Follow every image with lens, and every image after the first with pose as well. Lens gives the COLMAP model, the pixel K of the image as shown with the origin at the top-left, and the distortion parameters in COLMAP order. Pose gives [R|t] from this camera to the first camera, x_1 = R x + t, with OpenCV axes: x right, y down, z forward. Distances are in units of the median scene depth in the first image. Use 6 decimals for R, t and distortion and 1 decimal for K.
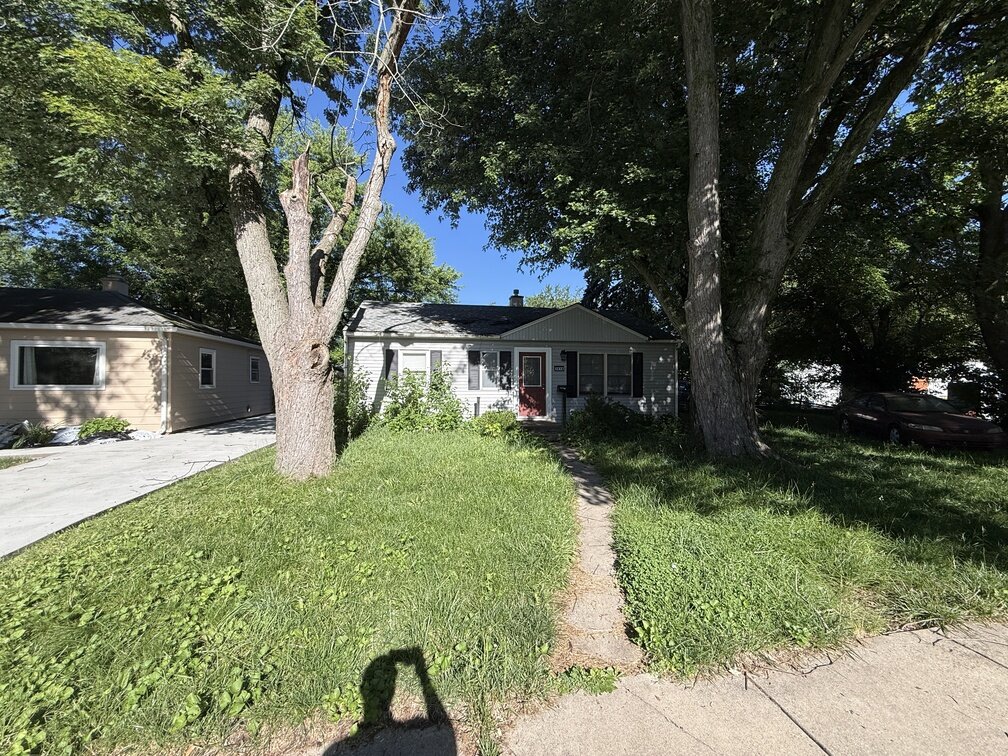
lens RADIAL K [[403.3, 0, 504.4], [0, 403.3, 379.5], [0, 0, 1]] dist [0.002092, -0.000518]
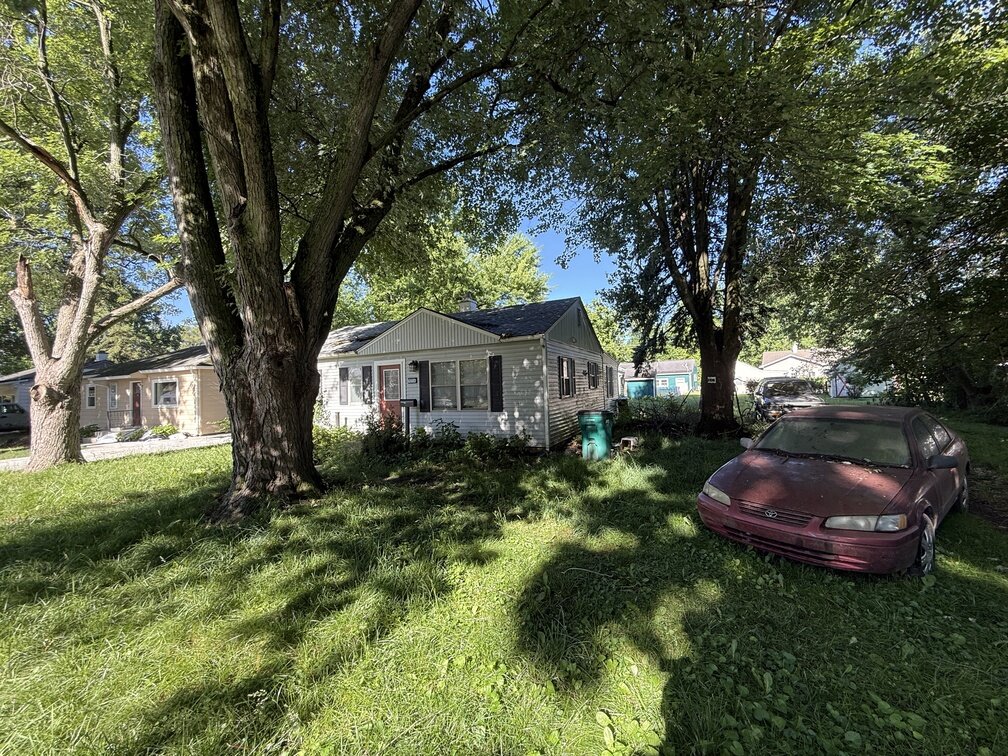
lens RADIAL K [[403.3, 0, 503.8], [0, 403.3, 378.5], [0, 0, 1]] dist [0.002092, -0.000518]
pose [[0.811565, -0.041417, -0.582792, 0.841385], [0.044149, 0.998980, -0.009515, -0.014697], [0.582592, -0.018007, 0.812565, 0.375998]]
